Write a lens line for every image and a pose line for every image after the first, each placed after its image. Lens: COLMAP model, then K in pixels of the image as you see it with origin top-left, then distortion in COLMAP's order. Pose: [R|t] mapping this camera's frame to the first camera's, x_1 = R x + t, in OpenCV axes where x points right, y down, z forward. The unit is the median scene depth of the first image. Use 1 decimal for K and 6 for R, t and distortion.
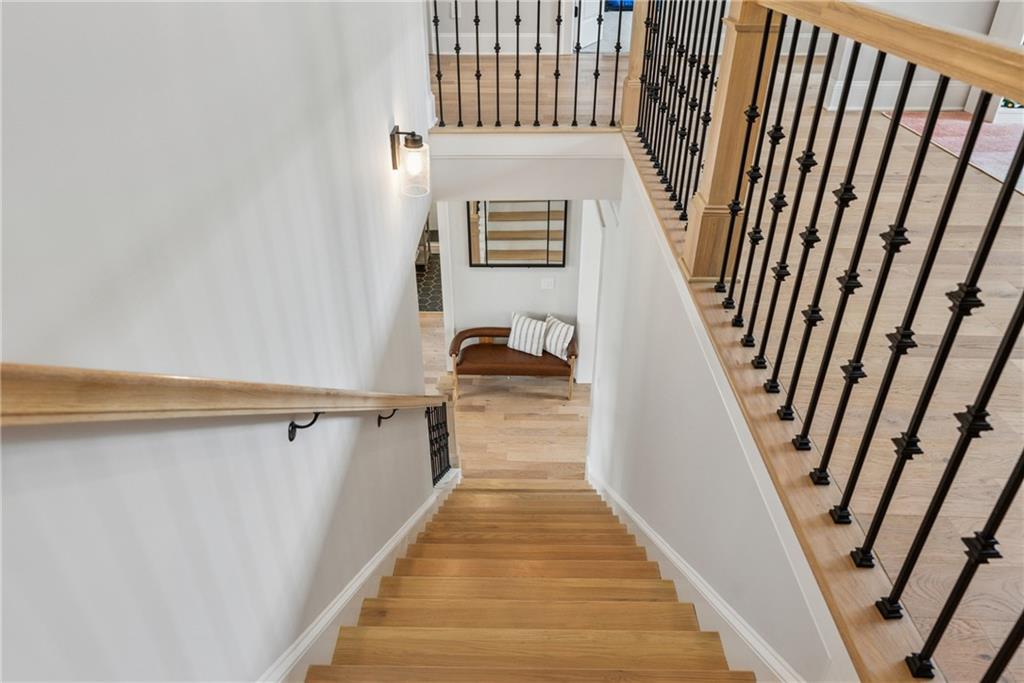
lens RADIAL K [[674.1, 0, 512.6], [0, 674.1, 336.4], [0, 0, 1]] dist [-0.003248, -0.000788]
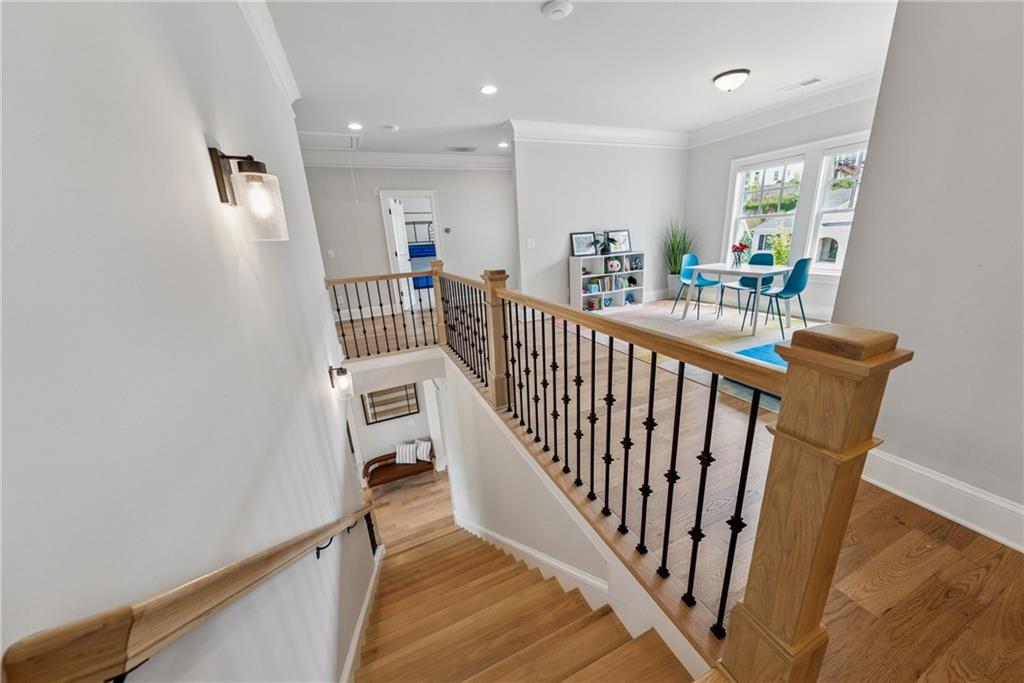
lens RADIAL K [[356.8, 0, 503.1], [0, 356.8, 336.7], [0, 0, 1]] dist [-0.006539, 0.000073]
pose [[0.908380, -0.168822, 0.382550, -0.082897], [0.265137, 0.939991, -0.214753, -0.034252], [-0.323338, 0.296505, 0.898631, -0.086353]]
